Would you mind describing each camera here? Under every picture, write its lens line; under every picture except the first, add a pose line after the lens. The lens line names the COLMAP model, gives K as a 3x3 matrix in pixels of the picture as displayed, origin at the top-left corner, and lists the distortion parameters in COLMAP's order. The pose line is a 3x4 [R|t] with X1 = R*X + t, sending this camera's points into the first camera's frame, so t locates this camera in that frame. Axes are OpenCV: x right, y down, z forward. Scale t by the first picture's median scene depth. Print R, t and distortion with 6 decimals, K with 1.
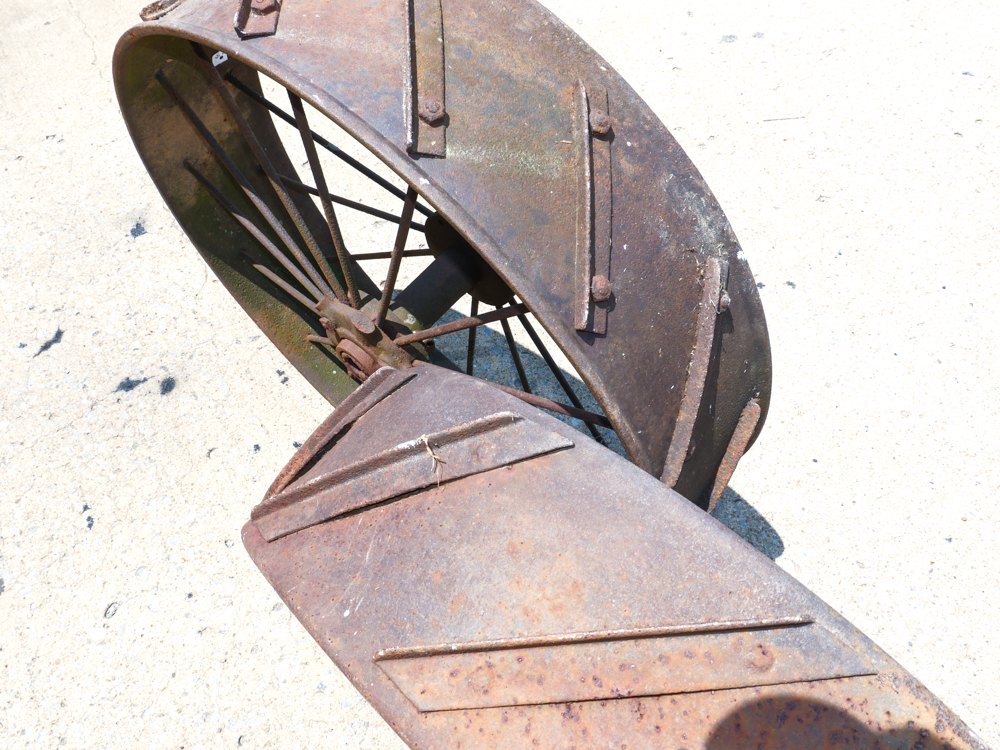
lens RADIAL K [[800.3, 0, 501.3], [0, 800.3, 374.8], [0, 0, 1]] dist [0.004975, 0.001889]
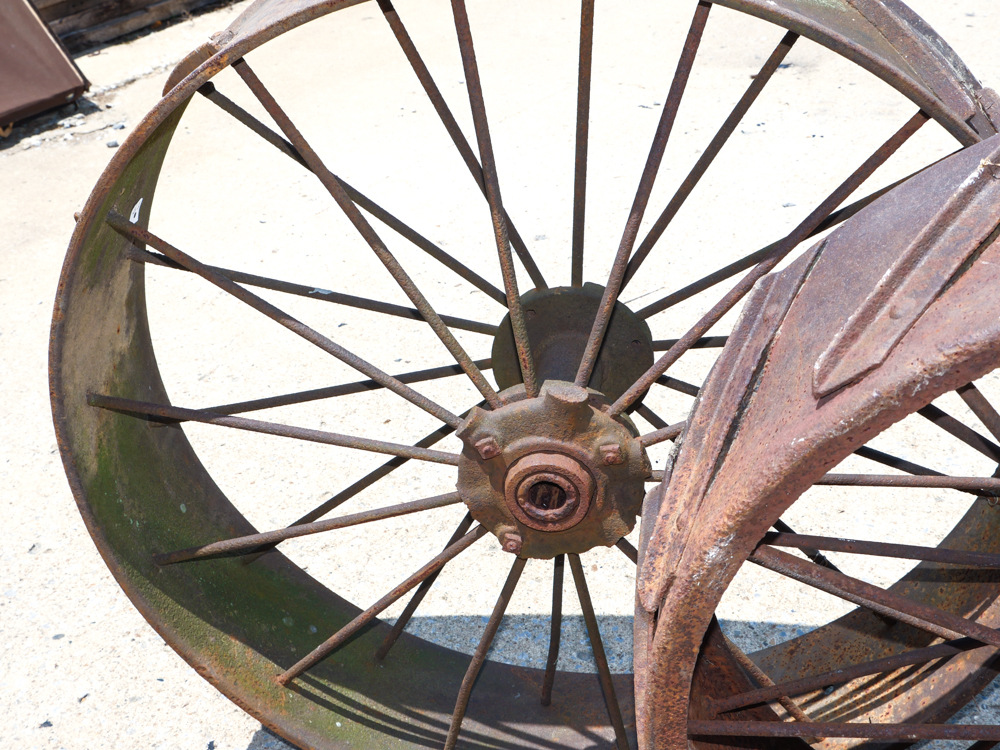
lens RADIAL K [[1433.4, 0, 500.8], [0, 1433.4, 383.0], [0, 0, 1]] dist [-0.017666, 0.000000]
pose [[0.844306, -0.272113, 0.461630, -1.179503], [0.463585, 0.802998, -0.374545, 0.544106], [-0.268769, 0.530235, 0.804123, 0.025888]]
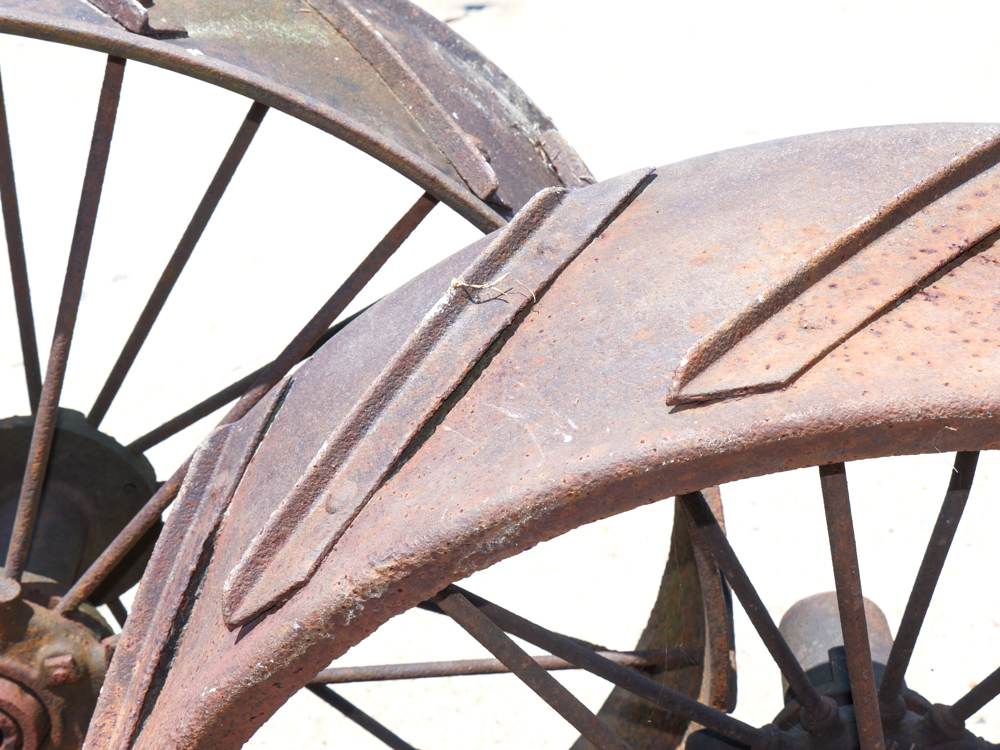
lens RADIAL K [[1995.9, 0, 493.6], [0, 1995.9, 372.9], [0, 0, 1]] dist [0.158122, 0.000000]
pose [[0.752004, -0.312430, 0.580411, -0.911864], [0.561362, 0.765073, -0.315492, 0.583117], [-0.345488, 0.563072, 0.750725, -0.139403]]
